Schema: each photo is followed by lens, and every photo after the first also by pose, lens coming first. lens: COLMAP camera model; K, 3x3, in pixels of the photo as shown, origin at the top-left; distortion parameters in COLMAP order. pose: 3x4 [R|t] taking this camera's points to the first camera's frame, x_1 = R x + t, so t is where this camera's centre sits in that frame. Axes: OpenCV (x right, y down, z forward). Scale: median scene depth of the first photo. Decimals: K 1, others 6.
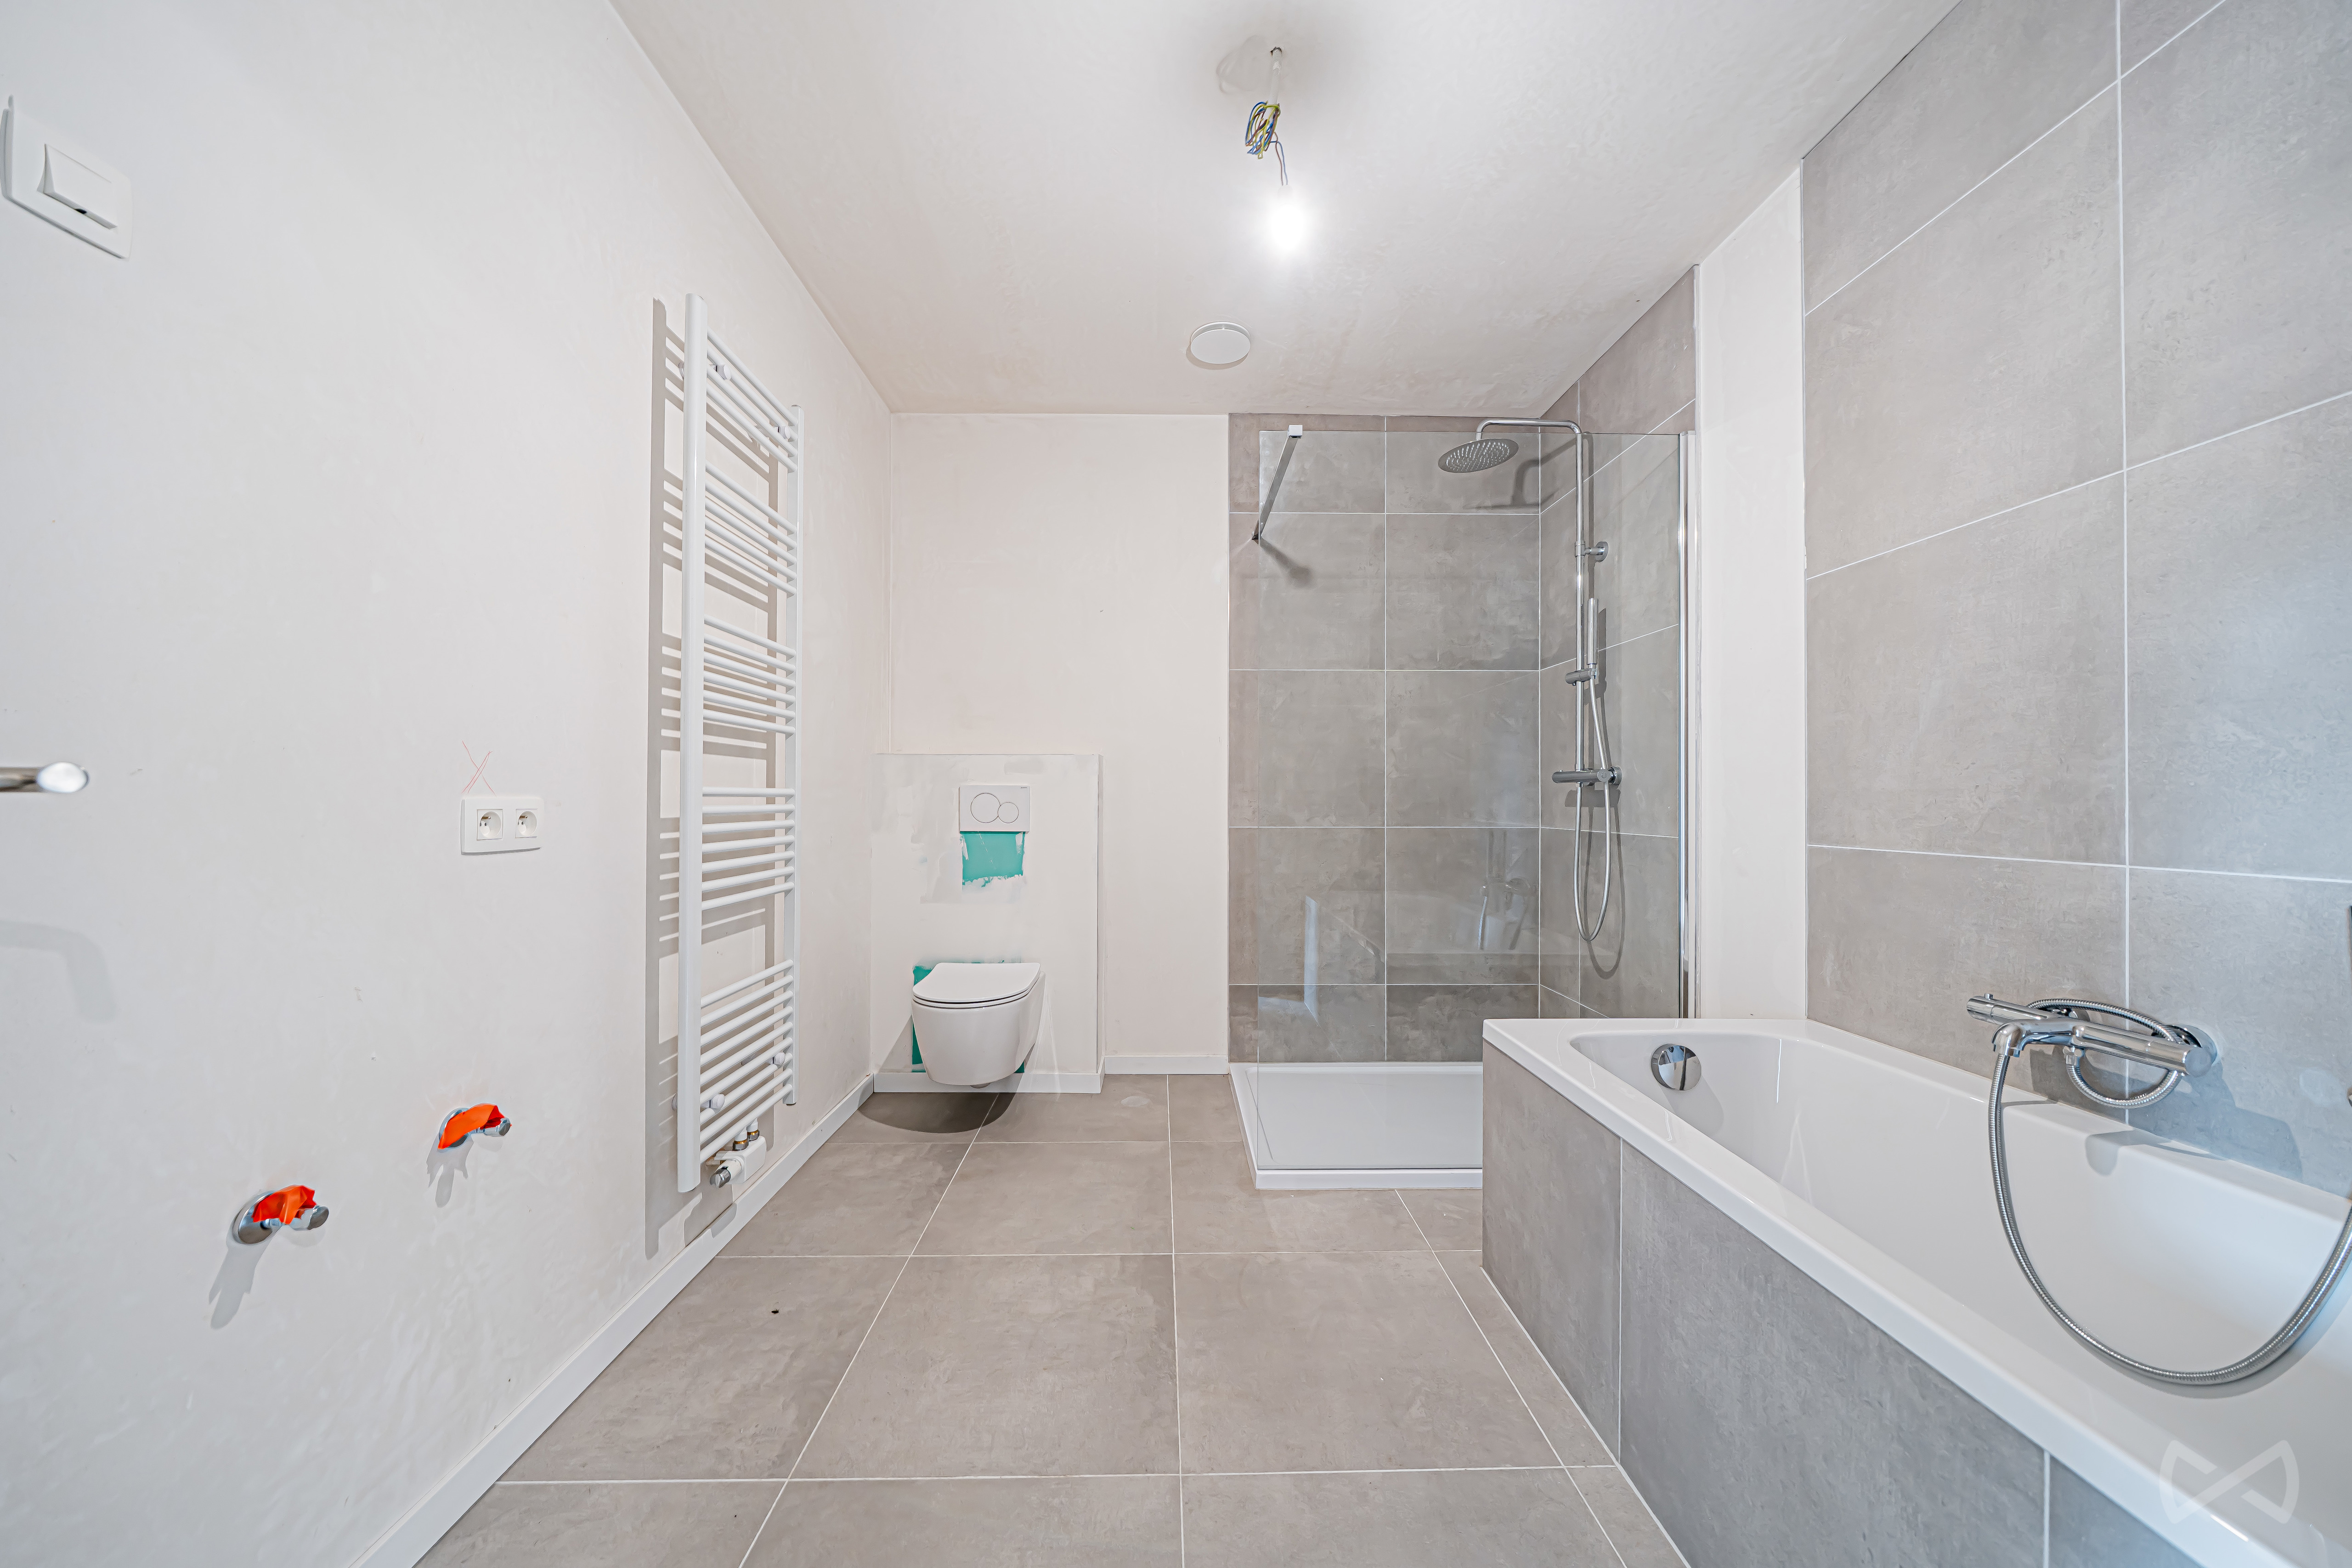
lens RADIAL K [[793.1, 0, 1176.3], [0, 793.1, 793.6], [0, 0, 1]] dist [-0.003288, 0.000020]
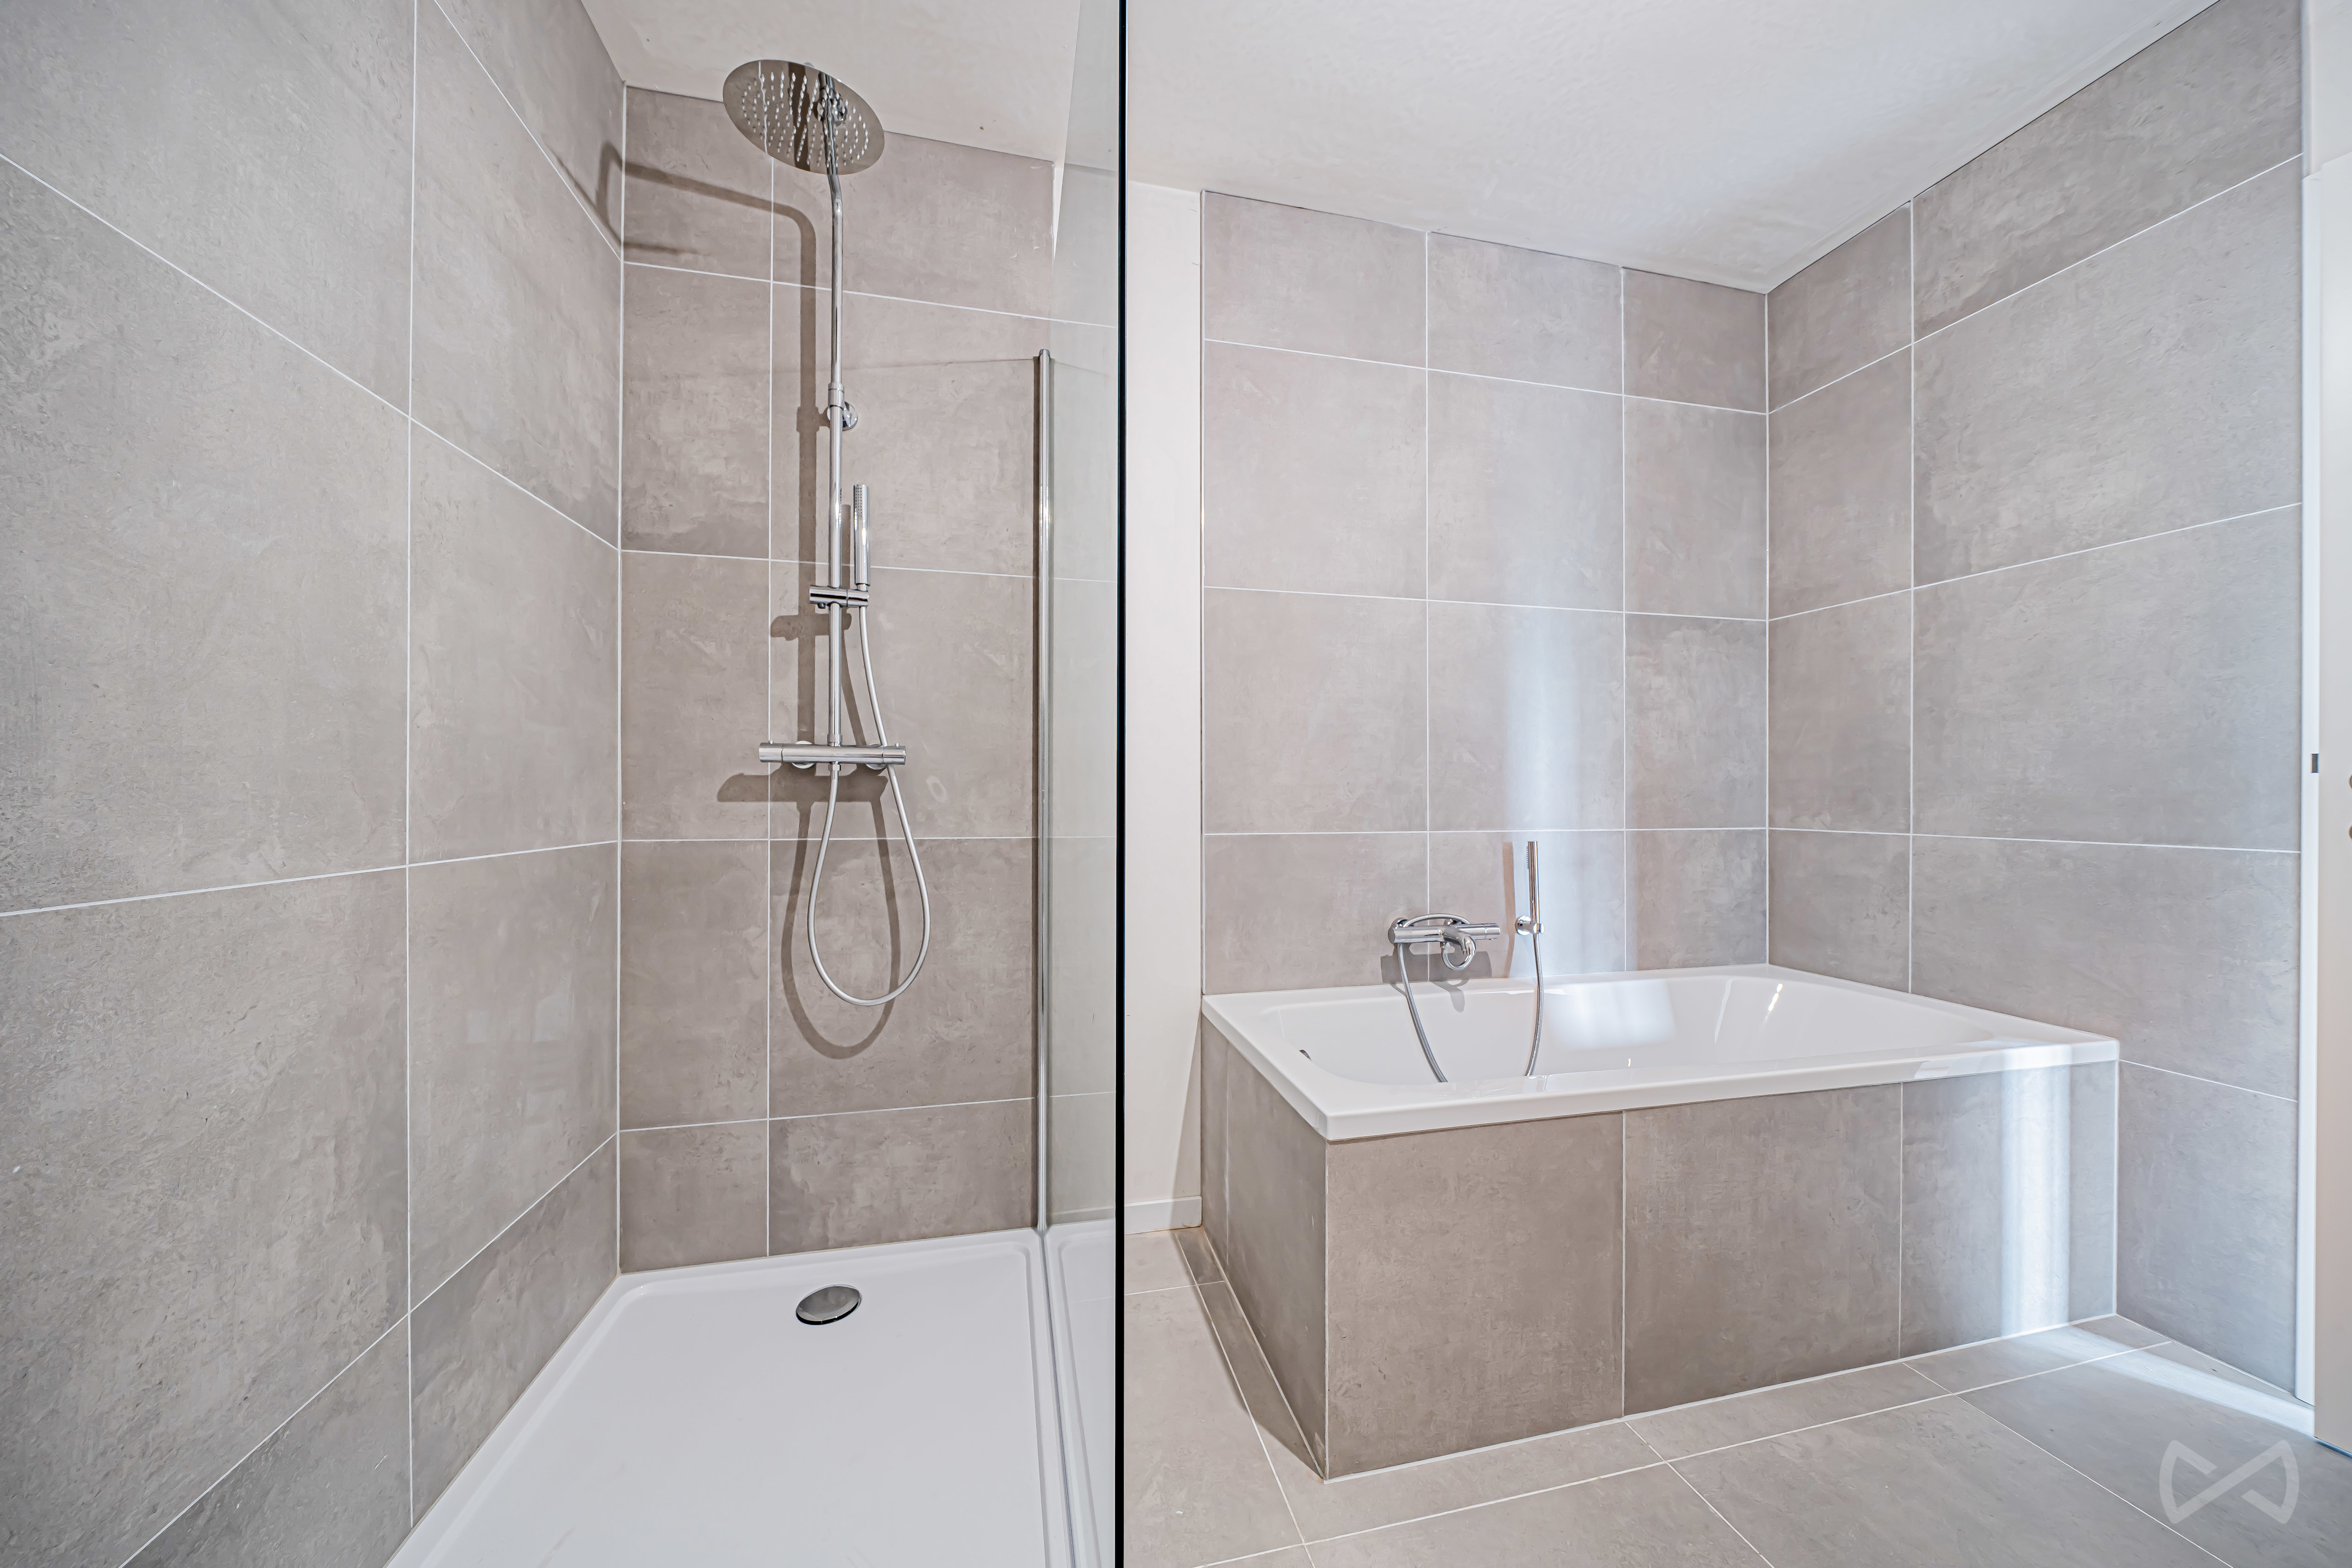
lens RADIAL K [[793.1, 0, 1175.0], [0, 793.1, 794.1], [0, 0, 1]] dist [-0.003288, 0.000020]
pose [[-0.202566, -0.000212, 0.979269, -0.248028], [-0.010164, 0.999947, -0.001886, 0.012869], [-0.979216, -0.010335, -0.202557, 1.260981]]
